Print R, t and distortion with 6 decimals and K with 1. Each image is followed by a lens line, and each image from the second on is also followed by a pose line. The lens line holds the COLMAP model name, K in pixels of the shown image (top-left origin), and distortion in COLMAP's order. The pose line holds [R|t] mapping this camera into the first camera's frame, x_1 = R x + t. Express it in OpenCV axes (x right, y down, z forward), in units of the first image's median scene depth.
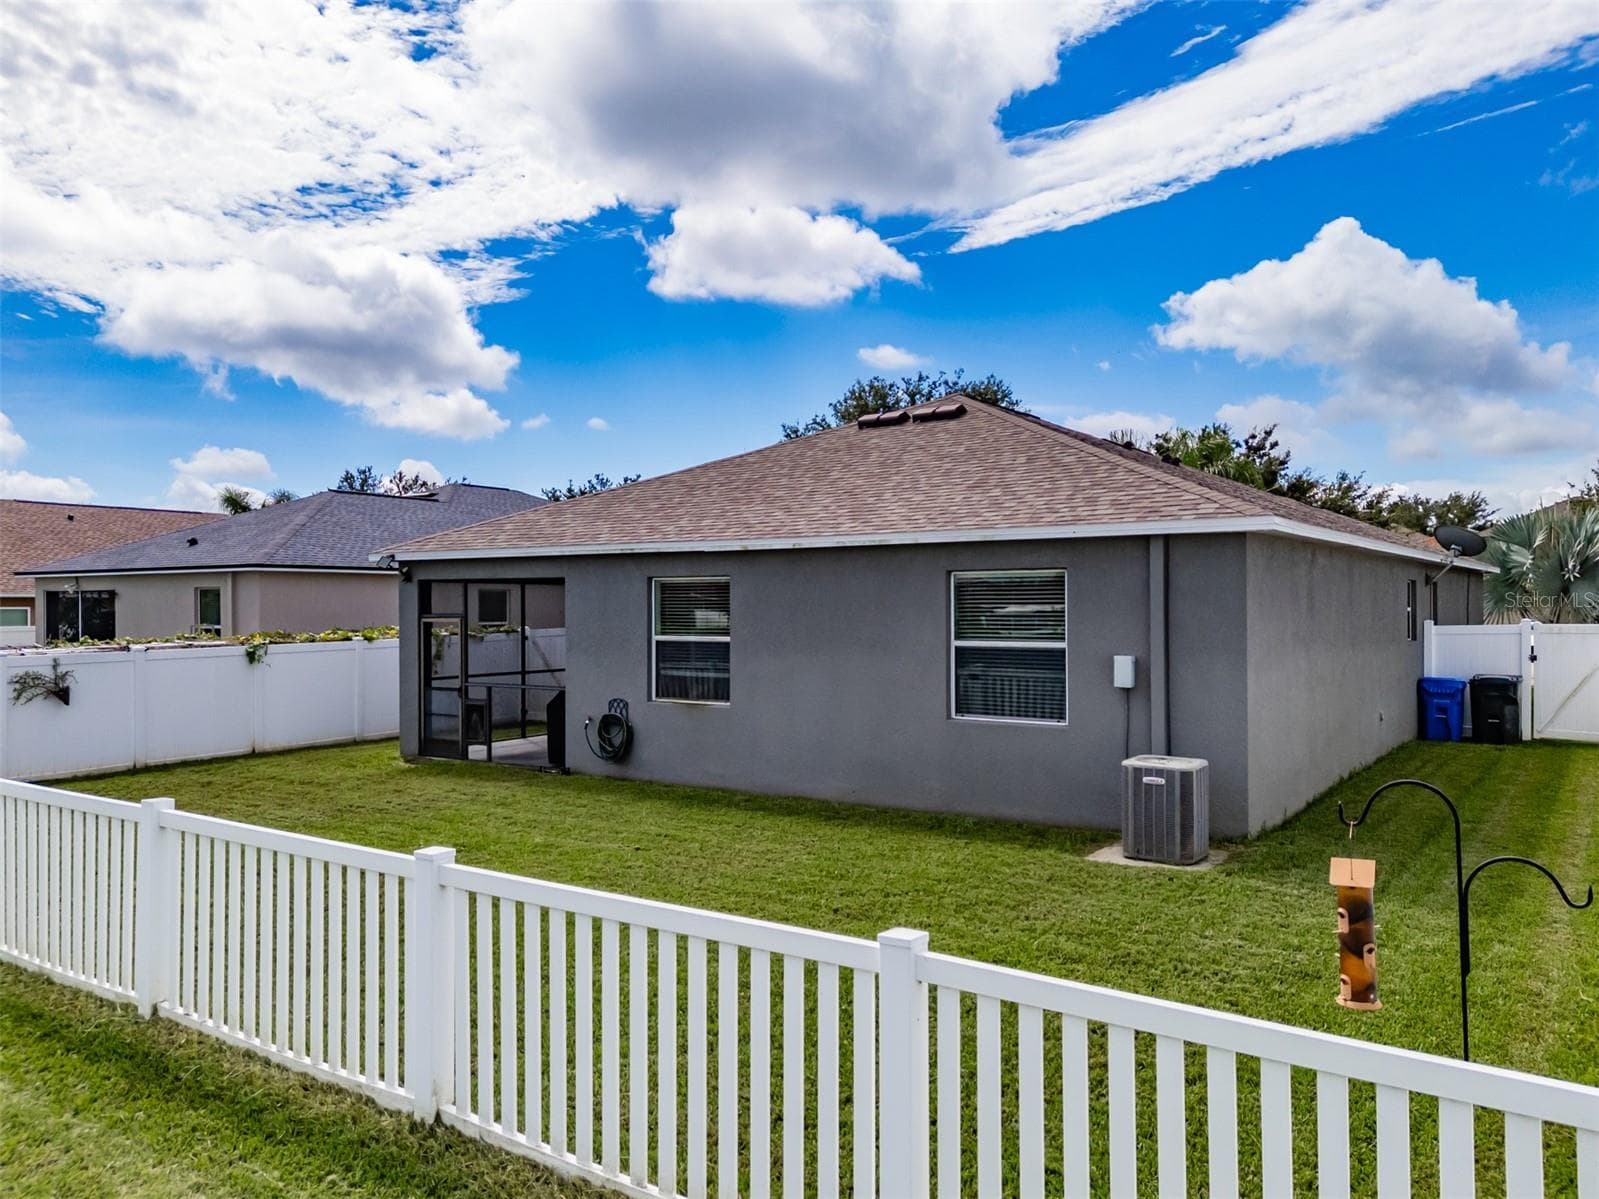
lens RADIAL K [[1171.1, 0, 806.9], [0, 1171.1, 604.6], [0, 0, 1]] dist [0.088631, -0.113815]
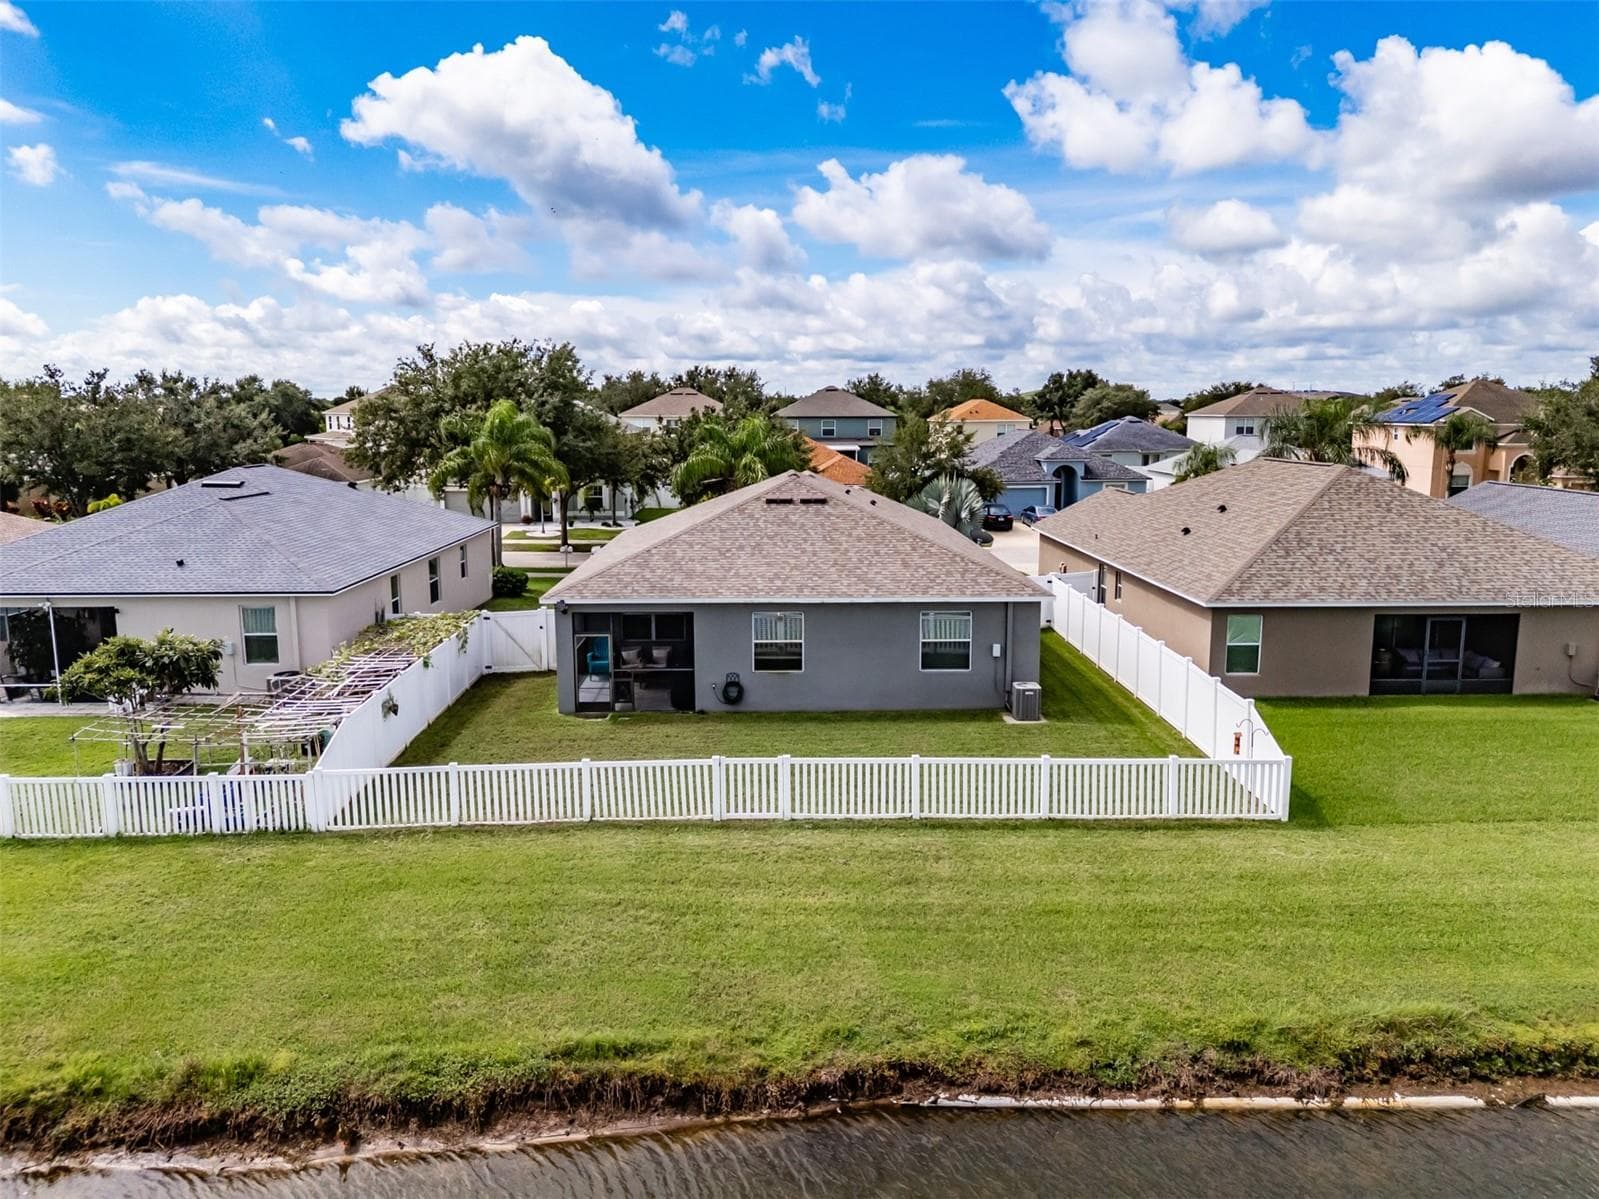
lens RADIAL K [[1171.1, 0, 806.9], [0, 1171.1, 604.6], [0, 0, 1]] dist [0.088631, -0.113815]
pose [[0.783091, -0.096299, 0.614406, -1.279819], [-0.007799, 0.986340, 0.164535, -0.364674], [-0.621858, -0.133638, 0.771643, -0.597135]]
